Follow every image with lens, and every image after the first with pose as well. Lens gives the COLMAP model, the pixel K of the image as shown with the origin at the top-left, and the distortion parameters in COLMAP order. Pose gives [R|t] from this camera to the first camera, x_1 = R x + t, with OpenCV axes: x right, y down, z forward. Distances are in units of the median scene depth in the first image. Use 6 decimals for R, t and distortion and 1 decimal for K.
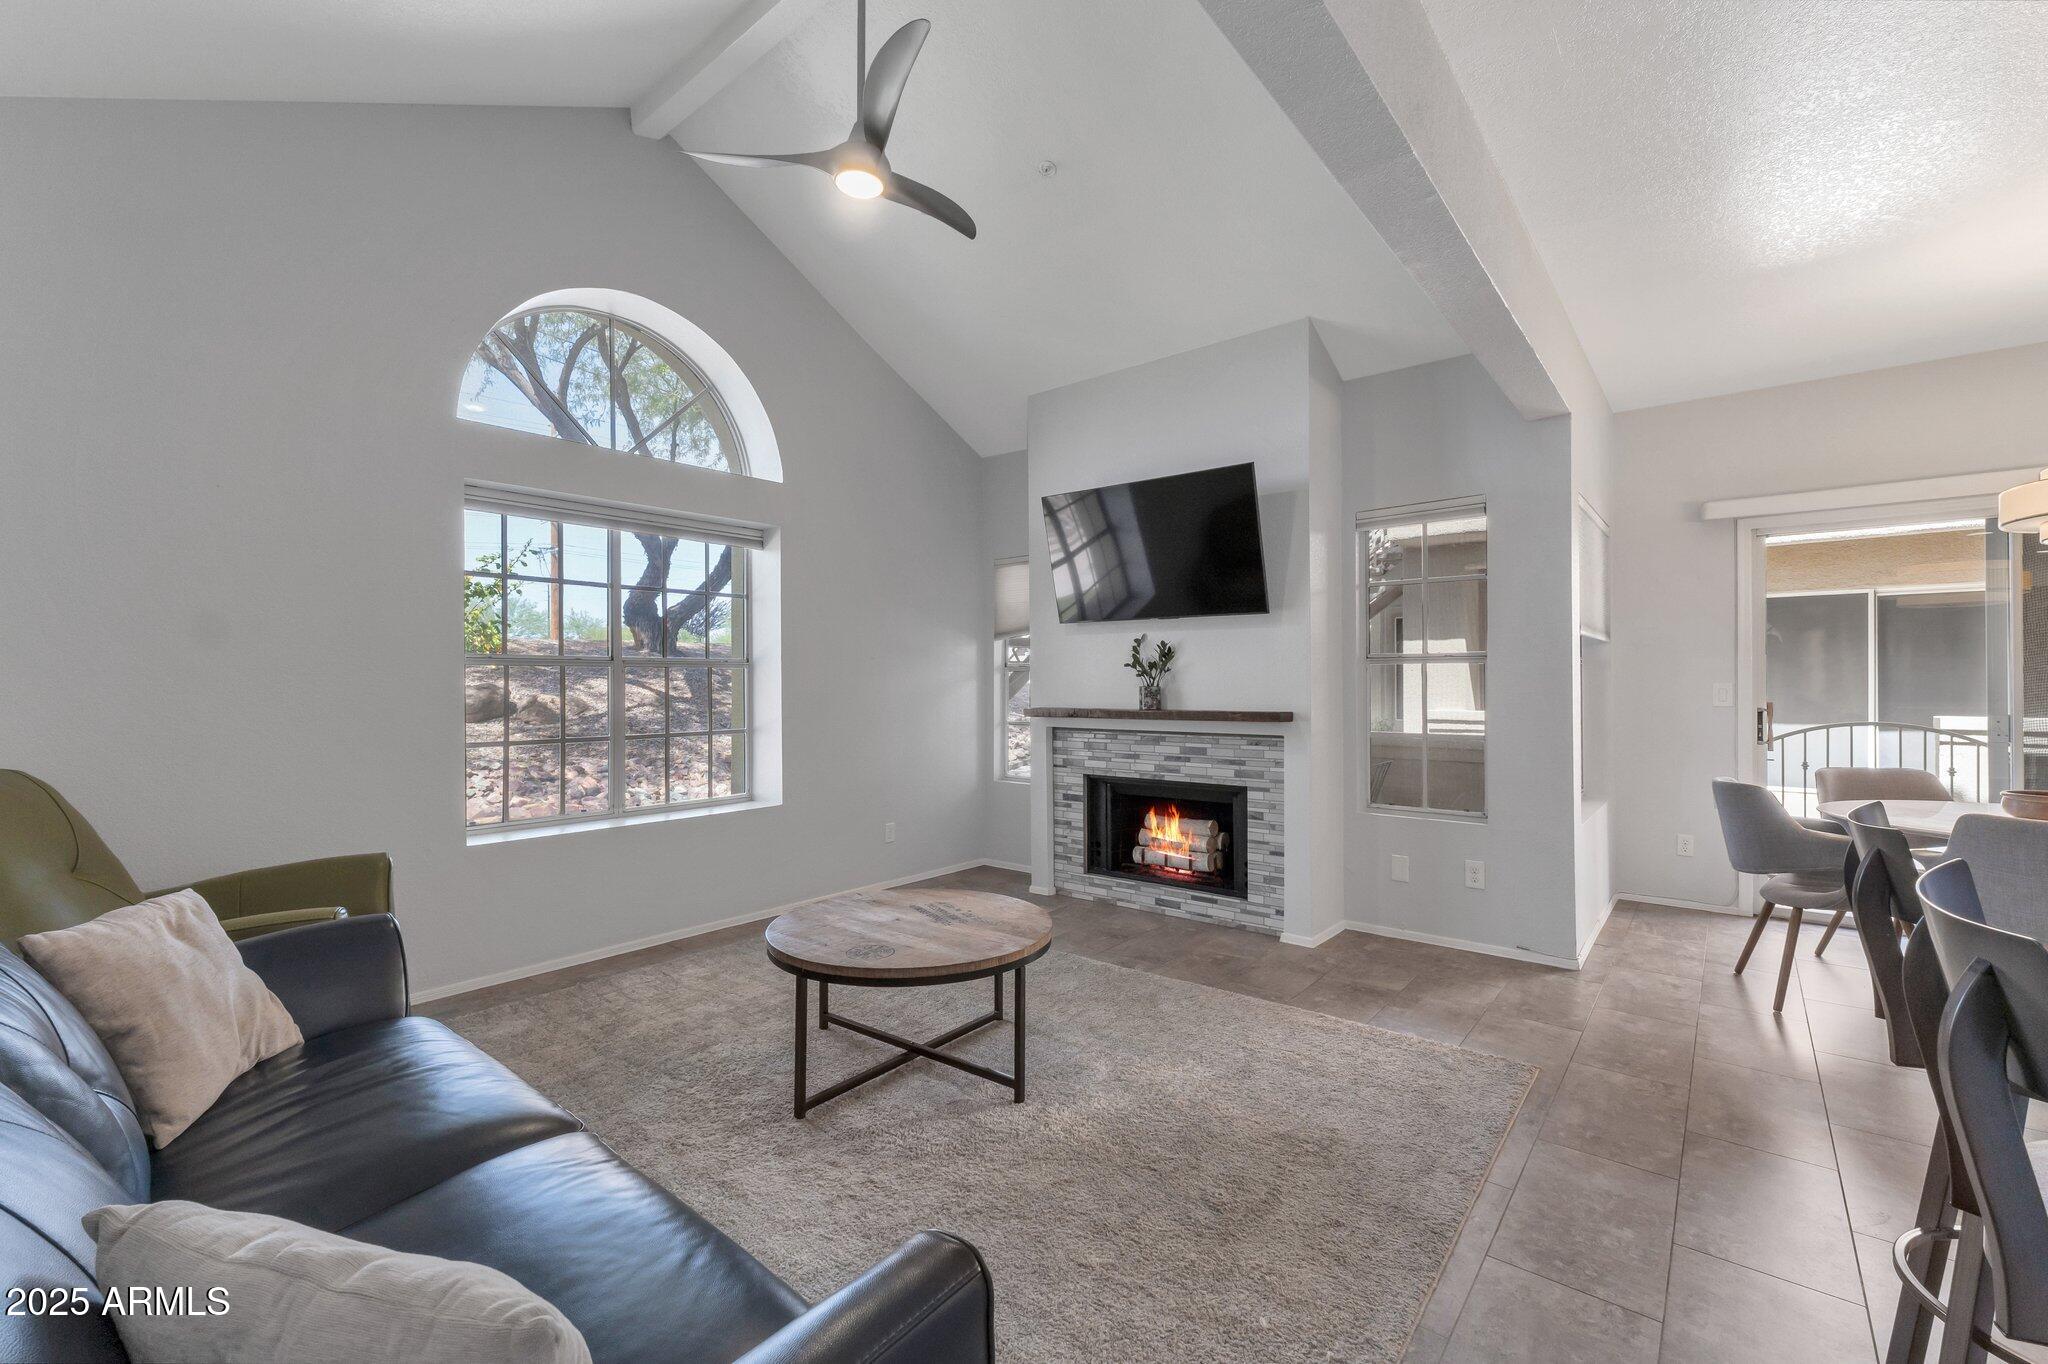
lens RADIAL K [[853.4, 0, 1024.0], [0, 853.4, 682.0], [0, 0, 1]] dist [0.000650, 0.000036]
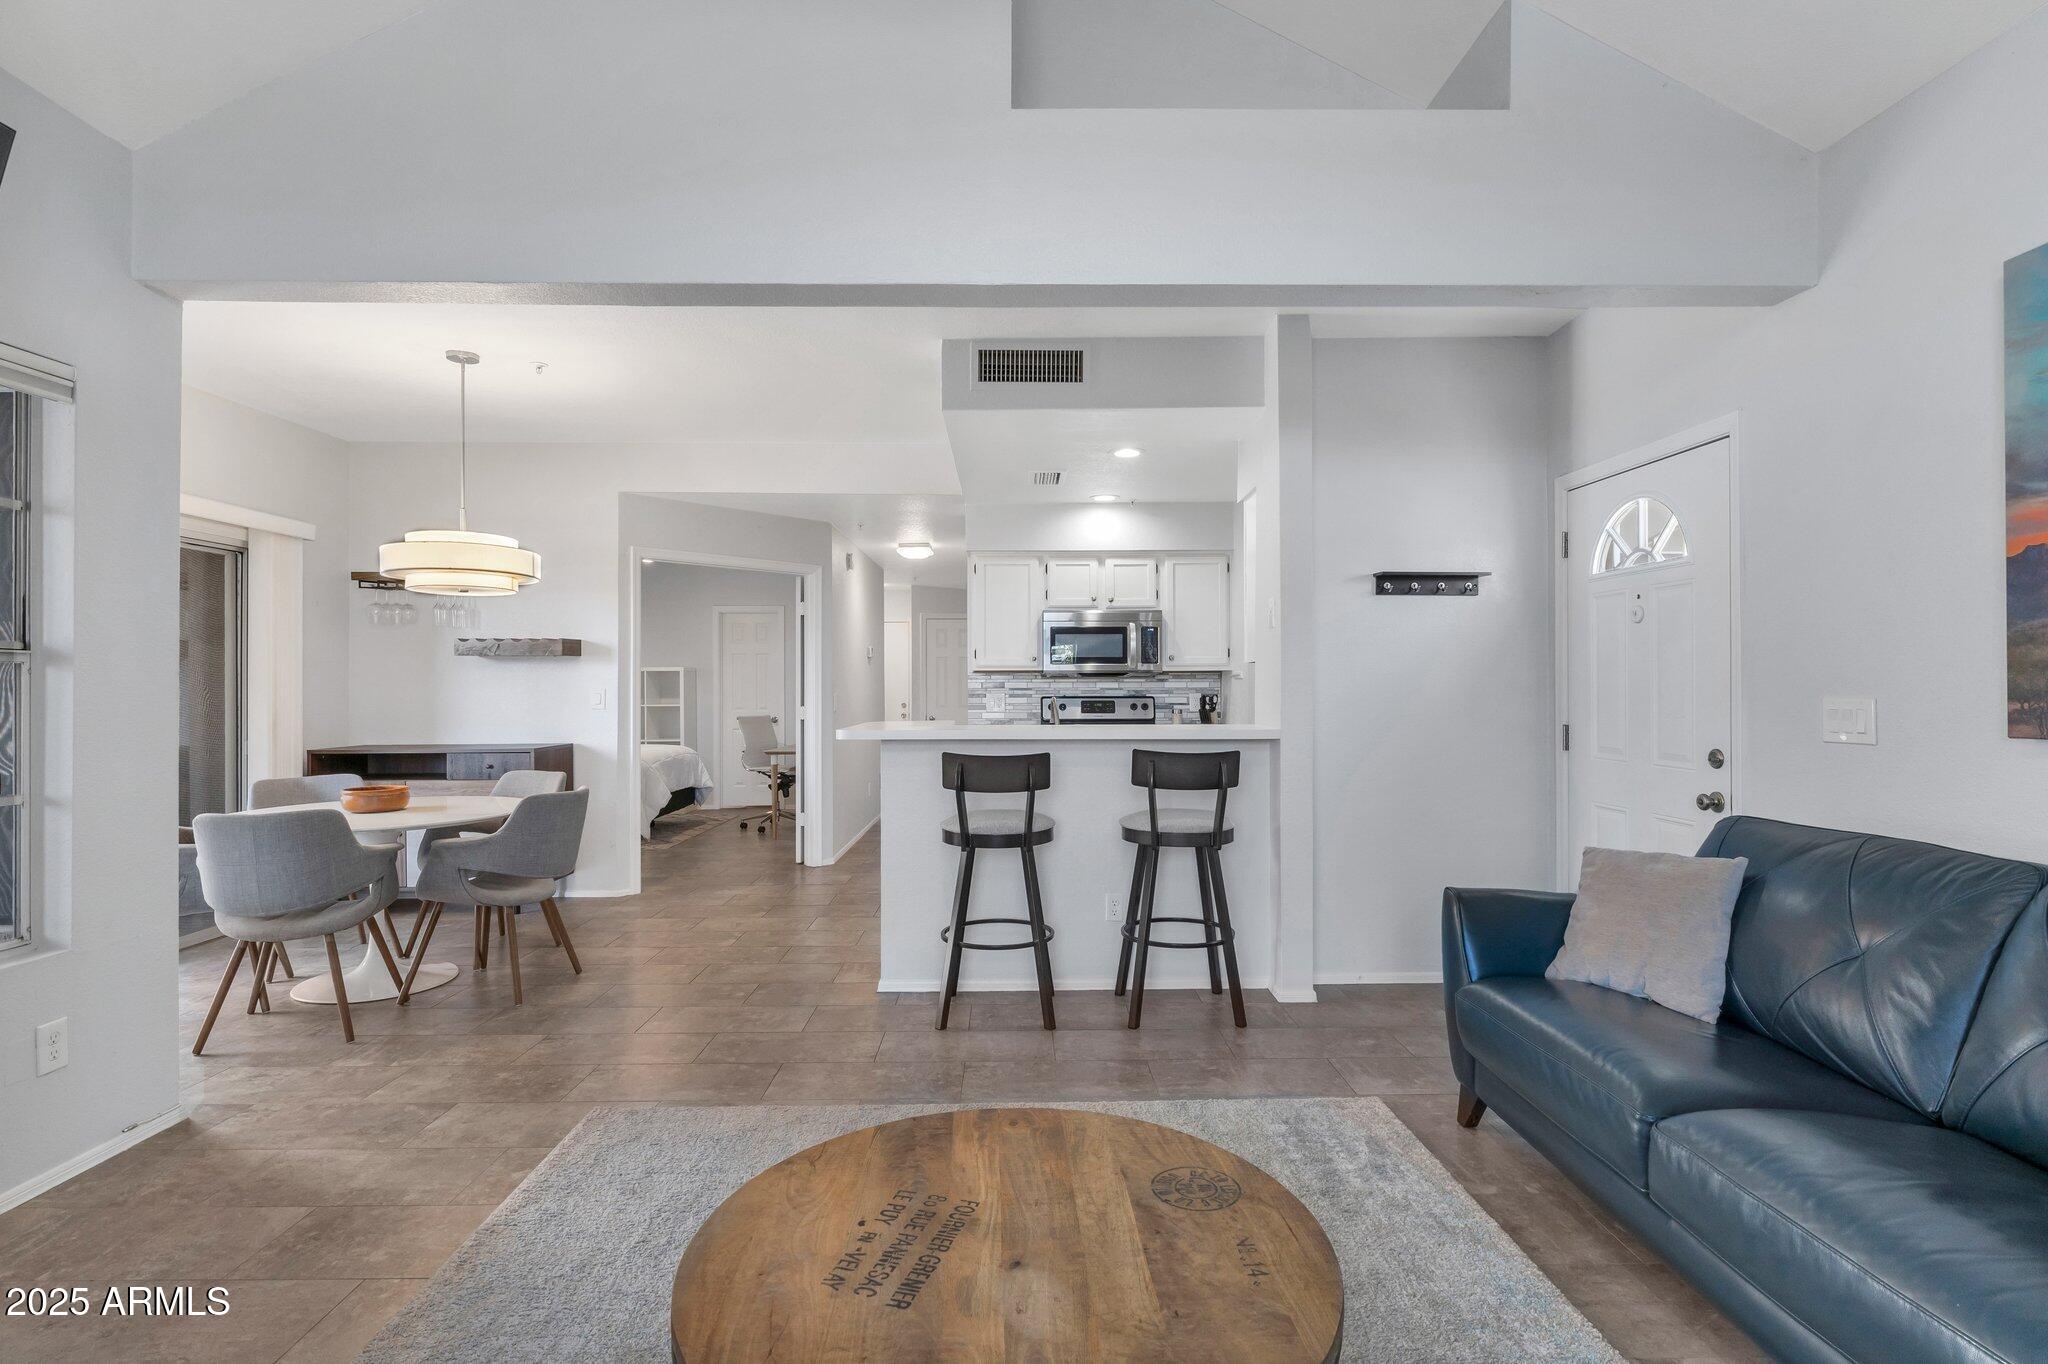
lens RADIAL K [[995.1, 0, 1024.0], [0, 995.1, 682.0], [0, 0, 1]] dist [0.019773, 0.000025]
pose [[-0.648088, 0.010746, 0.761490, -0.473225], [-0.000707, 0.999892, -0.014711, -0.000612], [-0.761565, -0.010073, -0.648010, 1.180562]]
